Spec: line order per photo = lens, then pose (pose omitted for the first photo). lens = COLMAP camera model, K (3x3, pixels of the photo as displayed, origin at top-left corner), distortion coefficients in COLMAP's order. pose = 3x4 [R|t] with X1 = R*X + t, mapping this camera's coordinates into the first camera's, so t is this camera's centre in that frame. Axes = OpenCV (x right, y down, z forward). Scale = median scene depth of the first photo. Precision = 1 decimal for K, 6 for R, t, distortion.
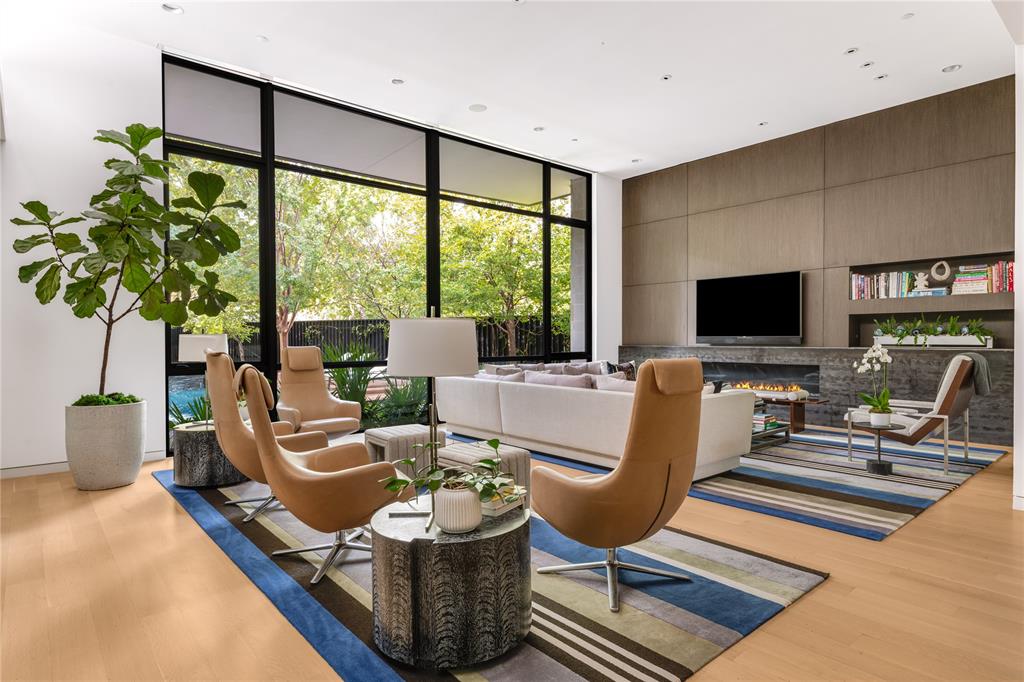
lens RADIAL K [[565.6, 0, 515.8], [0, 565.6, 344.4], [0, 0, 1]] dist [0.007077, 0.001225]
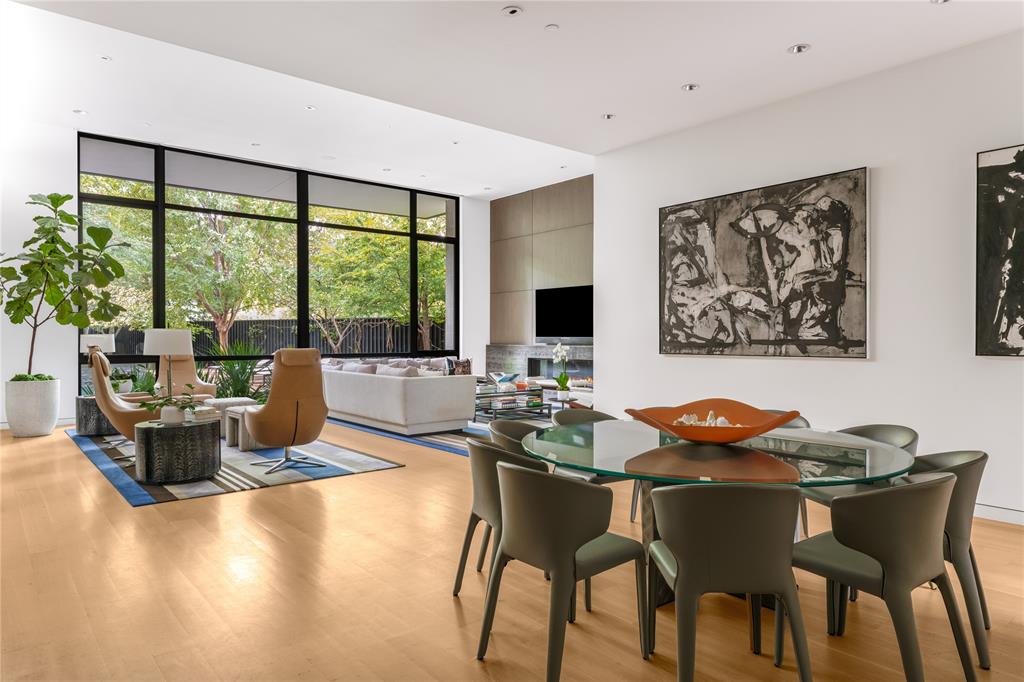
lens RADIAL K [[634.3, 0, 512.0], [0, 634.3, 341.0], [0, 0, 1]] dist [0.002939, -0.001739]
pose [[0.999887, 0.004343, -0.014424, 0.367196], [-0.004419, 0.999976, -0.005243, 0.002254], [0.014401, 0.005306, 0.999882, -0.424639]]
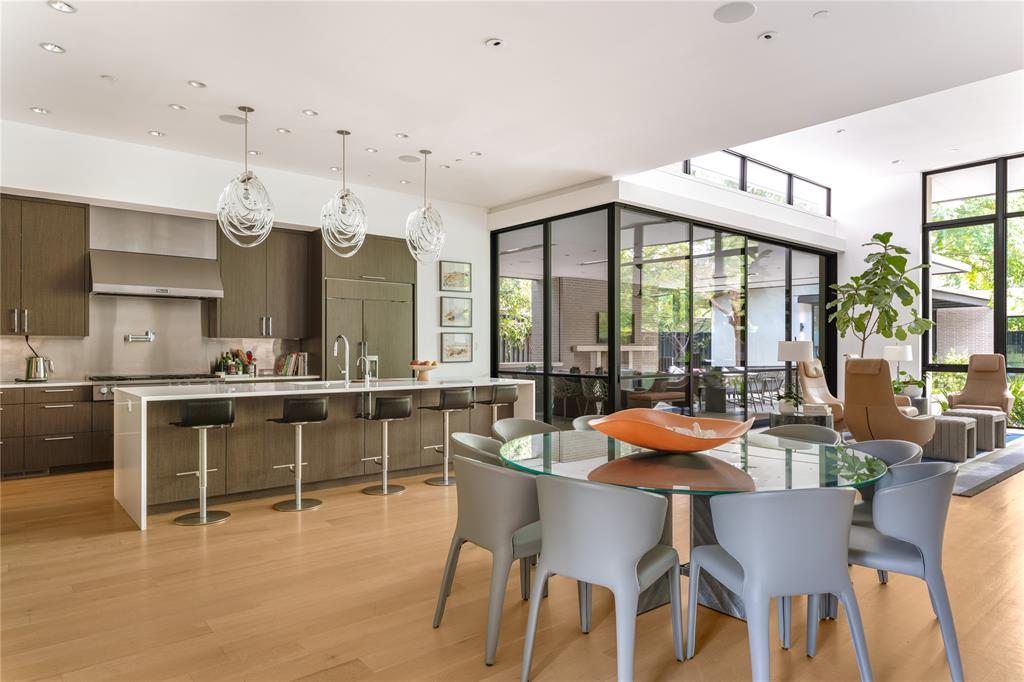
lens RADIAL K [[609.8, 0, 513.3], [0, 609.8, 348.0], [0, 0, 1]] dist [-0.001210, -0.002513]
pose [[-0.017709, 0.003467, -0.999837, 0.897893], [-0.012270, 0.999918, 0.003685, -0.002135], [0.999768, 0.012333, -0.017665, -0.104166]]
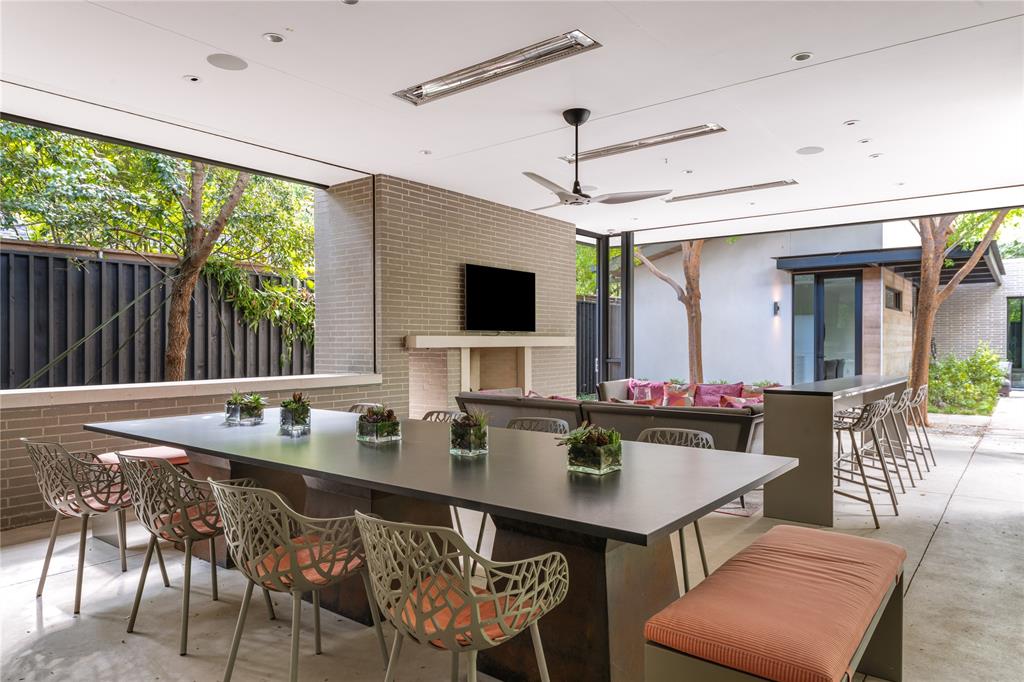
lens RADIAL K [[659.2, 0, 512.0], [0, 659.2, 341.0], [0, 0, 1]] dist [0.031906, 0.000077]
pose [[0.194016, -0.000649, -0.980998, -0.185119], [-0.009355, 0.999953, -0.002512, 0.004627], [0.980954, 0.009664, 0.194000, 0.026128]]
